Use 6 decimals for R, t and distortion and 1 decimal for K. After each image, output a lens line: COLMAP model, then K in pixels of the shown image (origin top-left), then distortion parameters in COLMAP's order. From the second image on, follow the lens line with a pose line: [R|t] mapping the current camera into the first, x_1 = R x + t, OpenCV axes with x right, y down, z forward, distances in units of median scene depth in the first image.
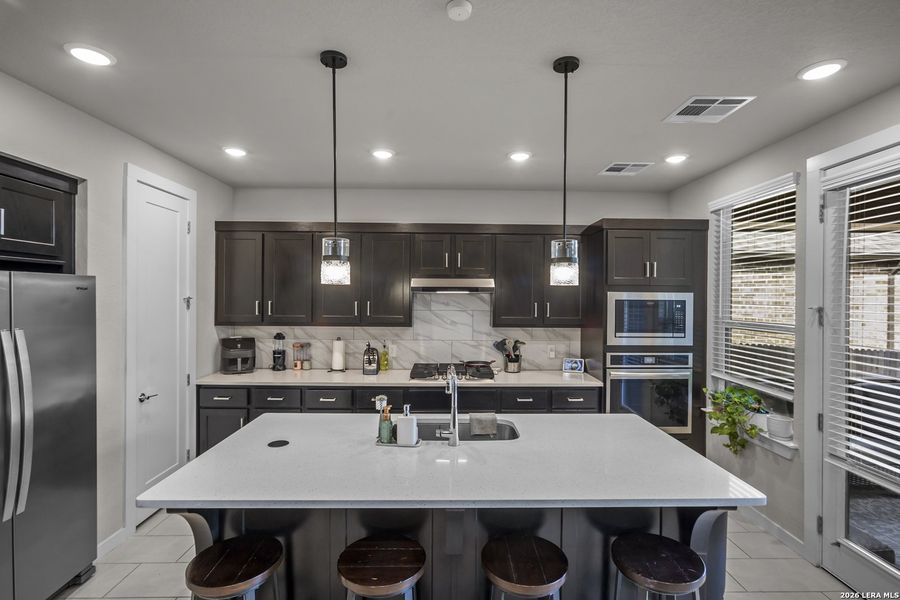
lens RADIAL K [[432.1, 0, 453.7], [0, 432.1, 298.6], [0, 0, 1]] dist [-0.011570, 0.008601]
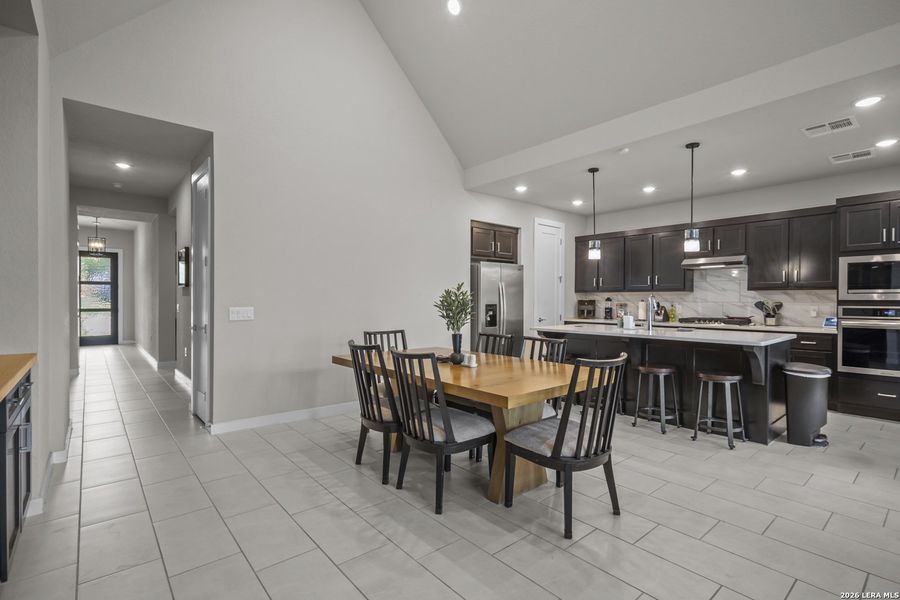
lens RADIAL K [[432.1, 0, 456.6], [0, 432.1, 304.9], [0, 0, 1]] dist [-0.011570, 0.008601]
pose [[0.643651, 0.003096, -0.765313, 0.557618], [-0.001081, 0.999994, 0.003136, 0.112117], [0.765318, -0.001191, 0.643651, -0.608014]]
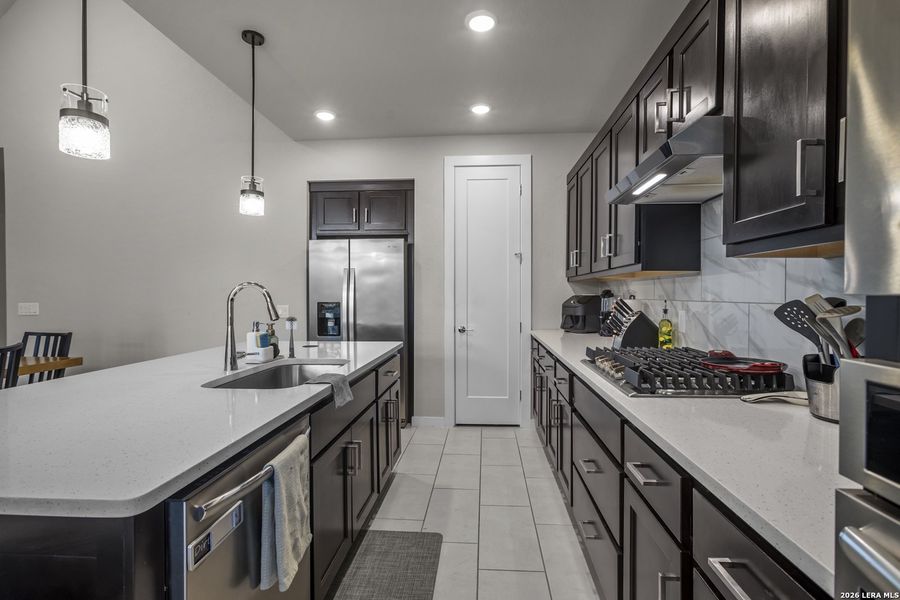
lens RADIAL K [[432.1, 0, 454.7], [0, 432.1, 300.2], [0, 0, 1]] dist [-0.011570, 0.008601]
pose [[-0.088137, 0.004279, -0.996099, 0.460617], [-0.005794, 0.999972, 0.004808, 0.102792], [0.996092, 0.006195, -0.088110, 0.840884]]
